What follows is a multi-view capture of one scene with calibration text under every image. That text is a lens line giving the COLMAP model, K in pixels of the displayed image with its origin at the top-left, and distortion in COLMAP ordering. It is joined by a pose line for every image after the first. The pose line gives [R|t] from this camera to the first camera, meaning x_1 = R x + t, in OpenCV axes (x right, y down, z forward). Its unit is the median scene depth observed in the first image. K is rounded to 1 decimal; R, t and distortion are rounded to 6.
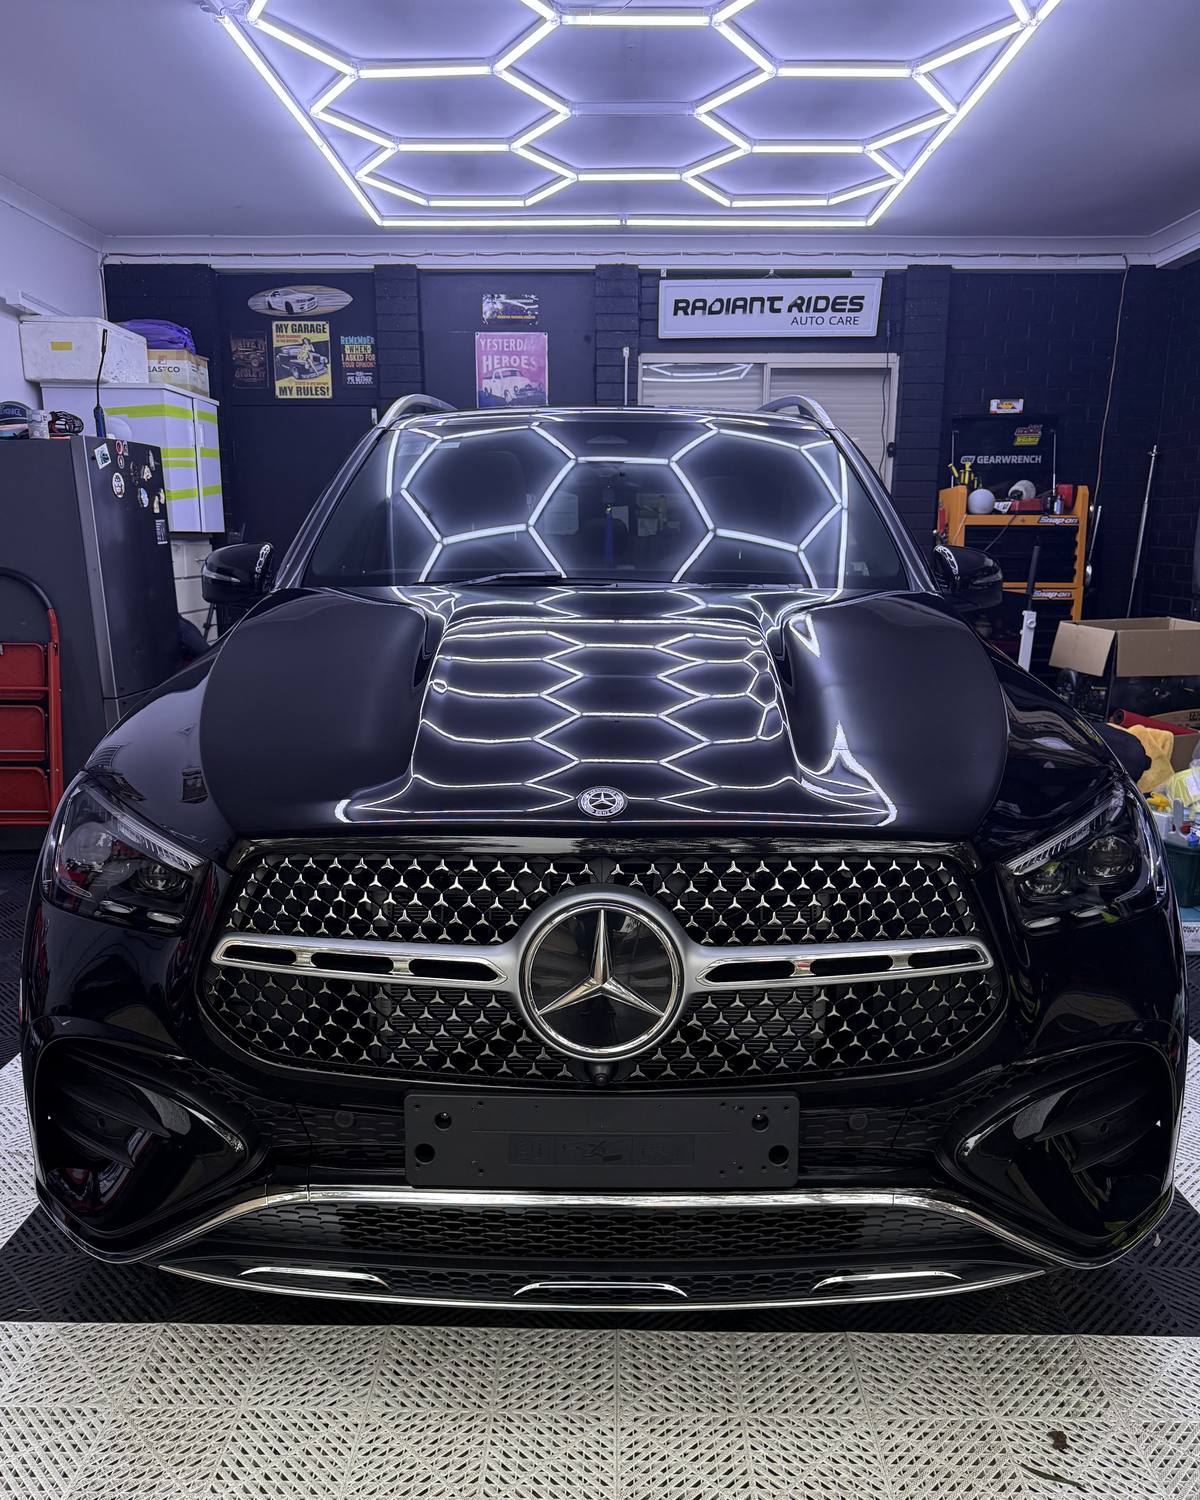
lens RADIAL K [[1188.3, 0, 544.7], [0, 1188.3, 843.1], [0, 0, 1]] dist [0.015542, -0.025142]
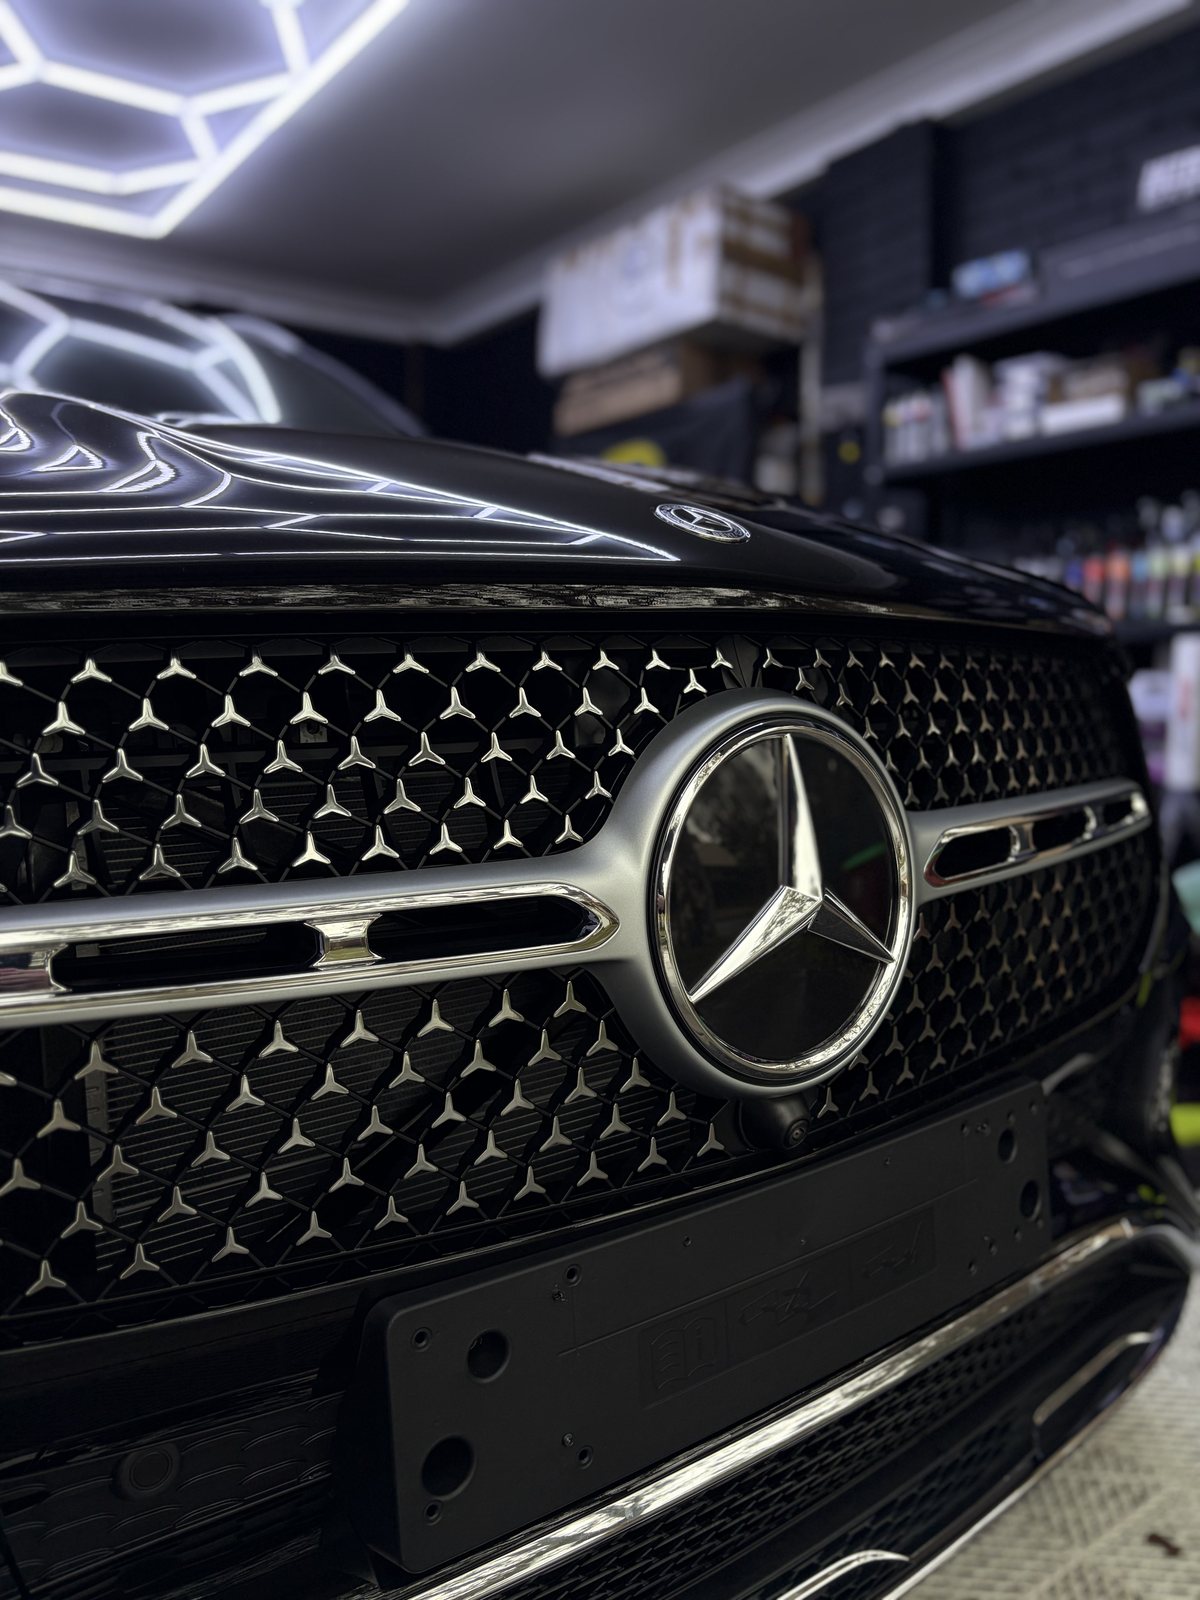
lens RADIAL K [[1226.0, 0, 533.8], [0, 1226.0, 845.5], [0, 0, 1]] dist [-0.002561, -0.017787]
pose [[0.787002, -0.076731, 0.612161, -0.301016], [0.164150, 0.982513, -0.087882, 0.117676], [-0.594713, 0.169649, 0.785835, 0.679540]]
